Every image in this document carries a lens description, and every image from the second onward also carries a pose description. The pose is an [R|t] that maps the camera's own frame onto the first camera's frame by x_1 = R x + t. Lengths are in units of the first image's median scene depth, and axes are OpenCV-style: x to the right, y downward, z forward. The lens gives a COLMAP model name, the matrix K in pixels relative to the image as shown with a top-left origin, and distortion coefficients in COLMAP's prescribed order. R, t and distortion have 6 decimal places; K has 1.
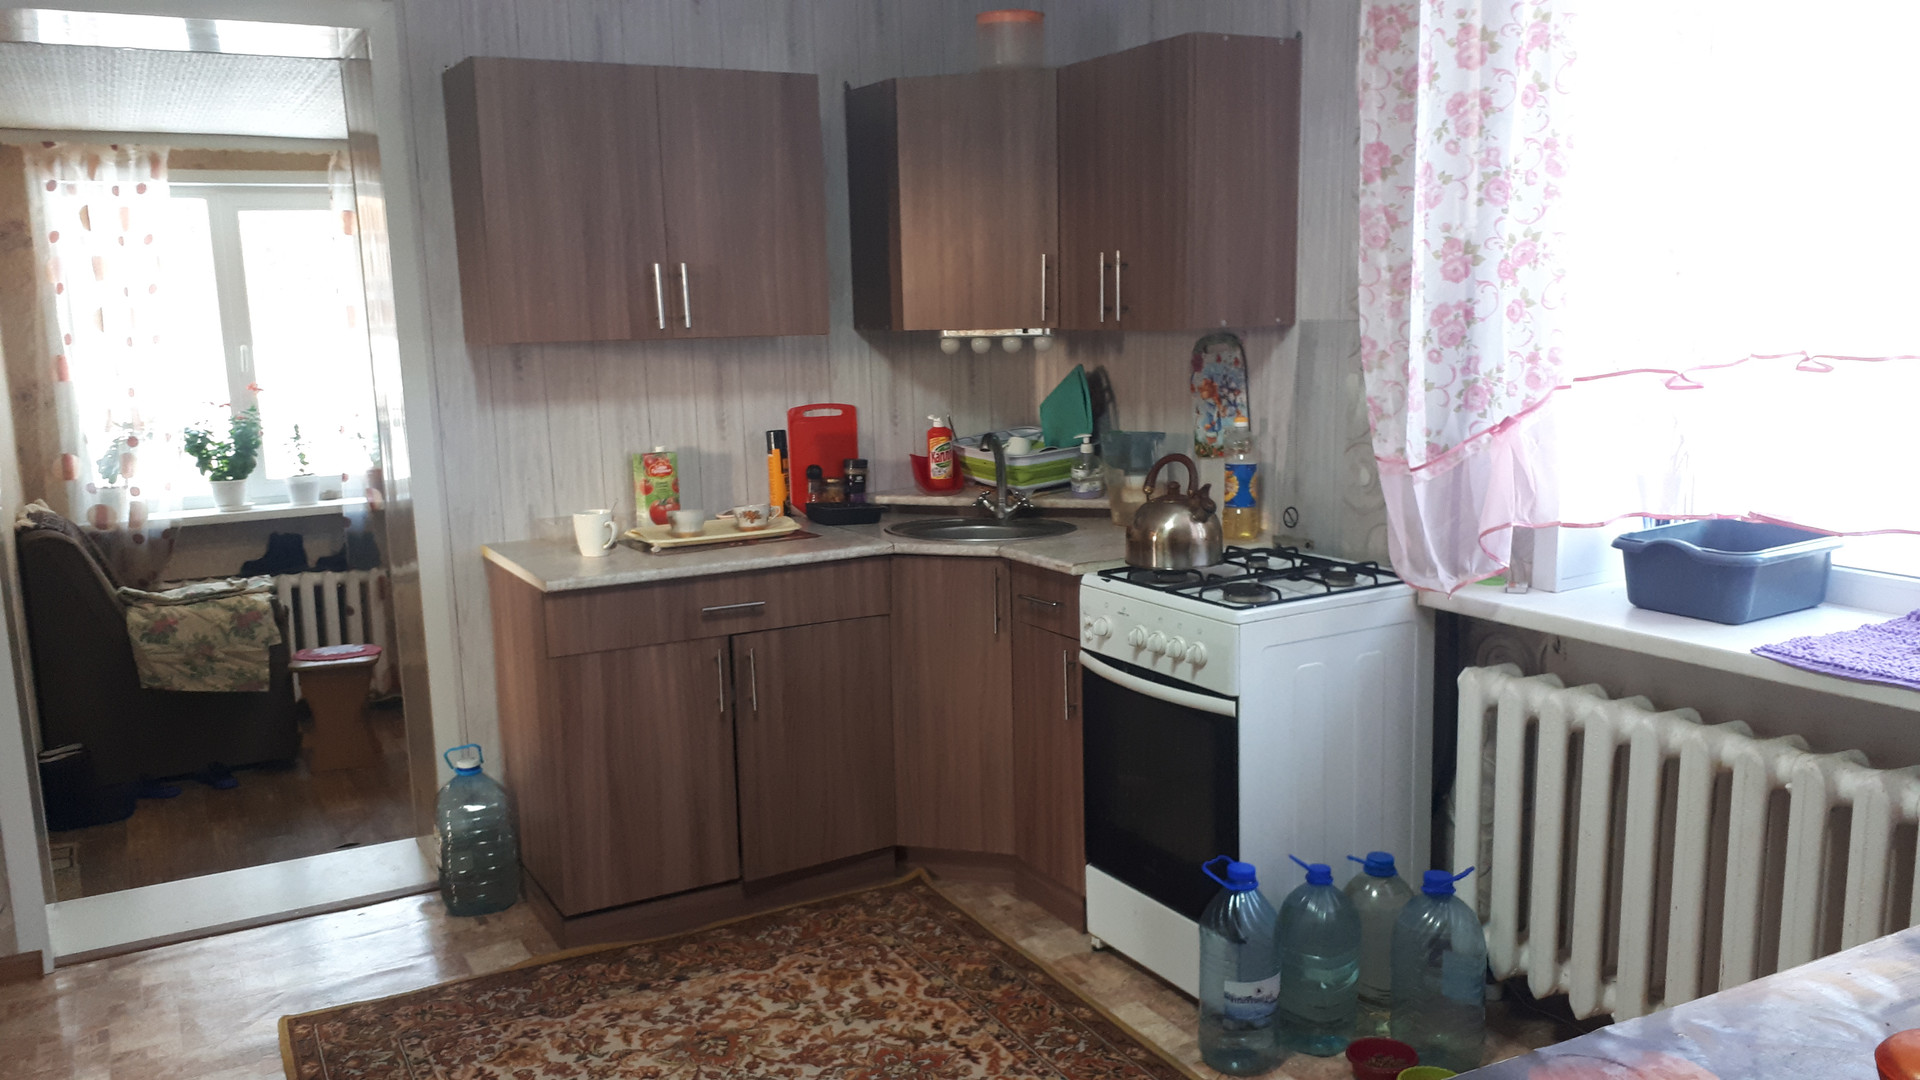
lens RADIAL K [[1570.6, 0, 960.9], [0, 1570.6, 603.4], [0, 0, 1]] dist [-0.014995, 0.004015]
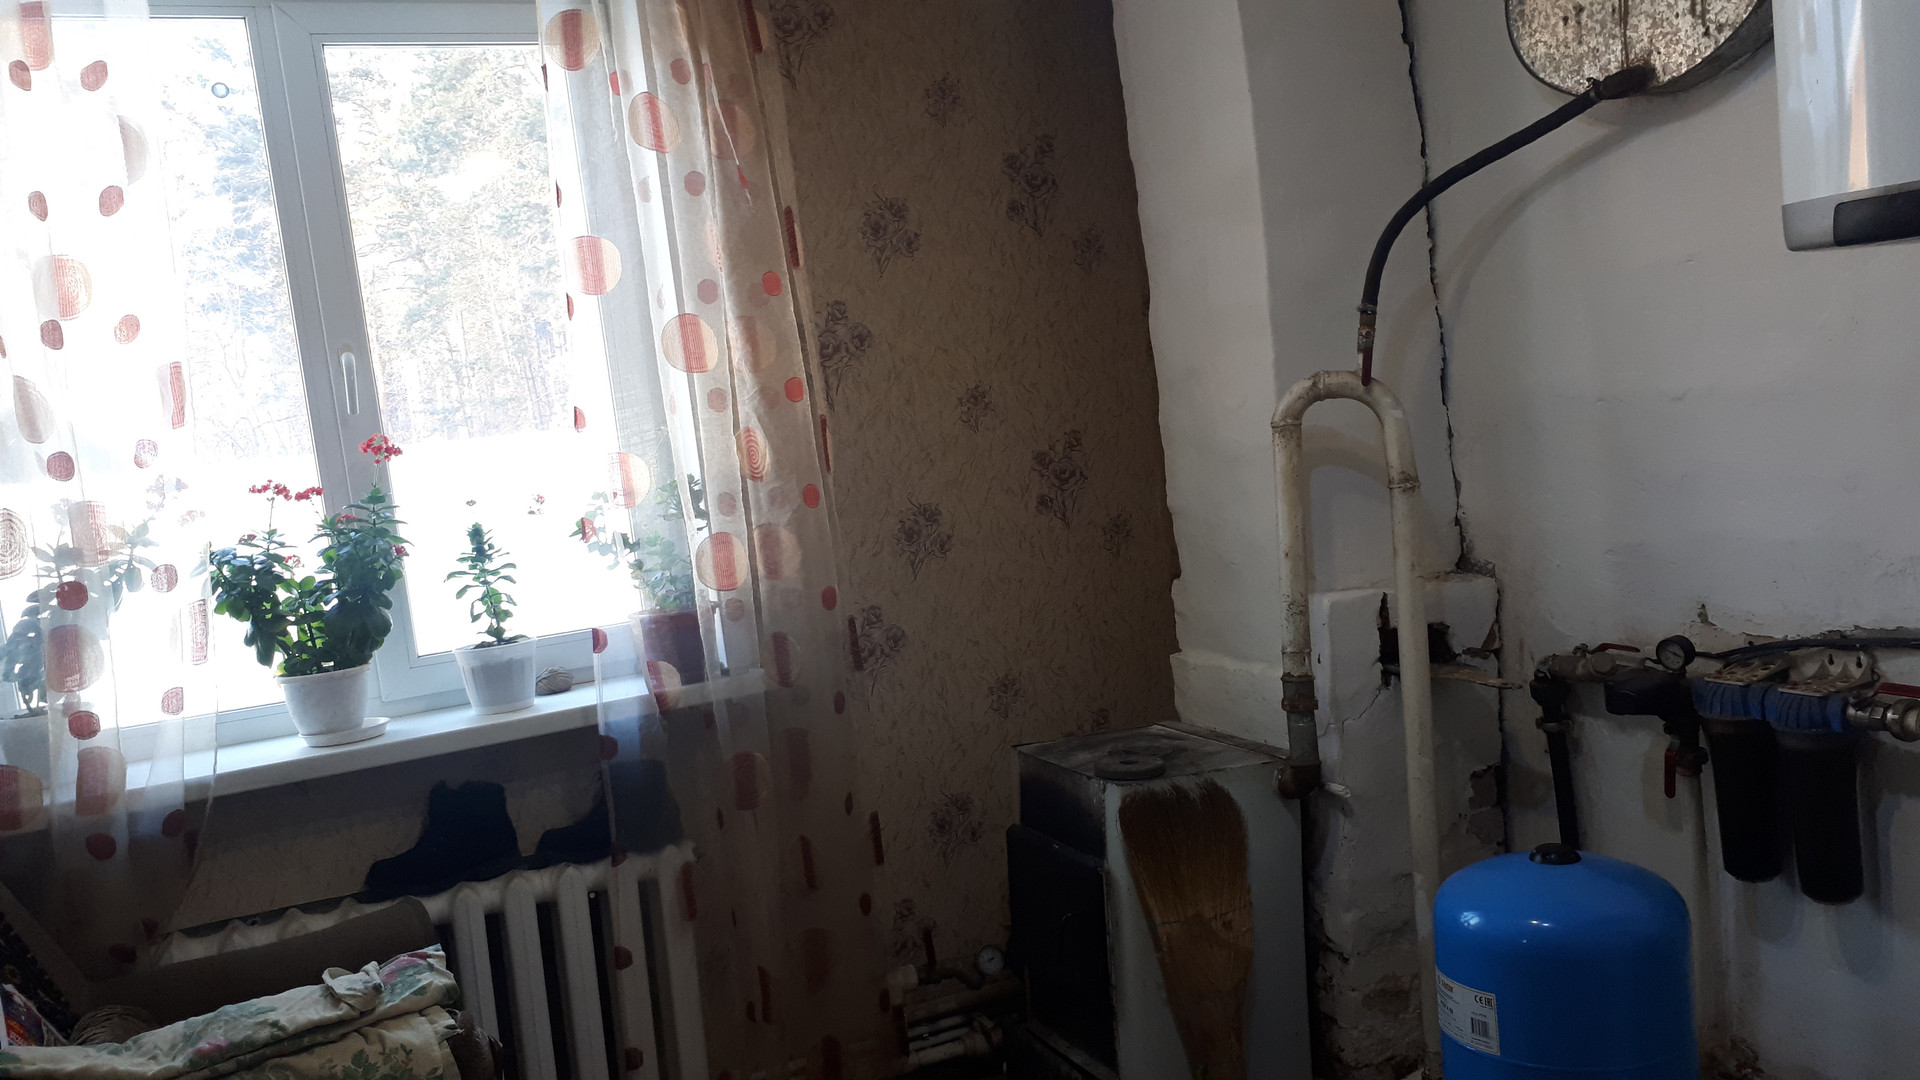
lens RADIAL K [[1515.9, 0, 922.5], [0, 1515.9, 567.6], [0, 0, 1]] dist [0.086510, -0.113631]
pose [[0.993518, -0.077770, -0.082909, -0.273577], [0.070606, 0.993781, -0.086101, -0.059224], [0.089089, 0.079689, 0.992831, 0.604980]]
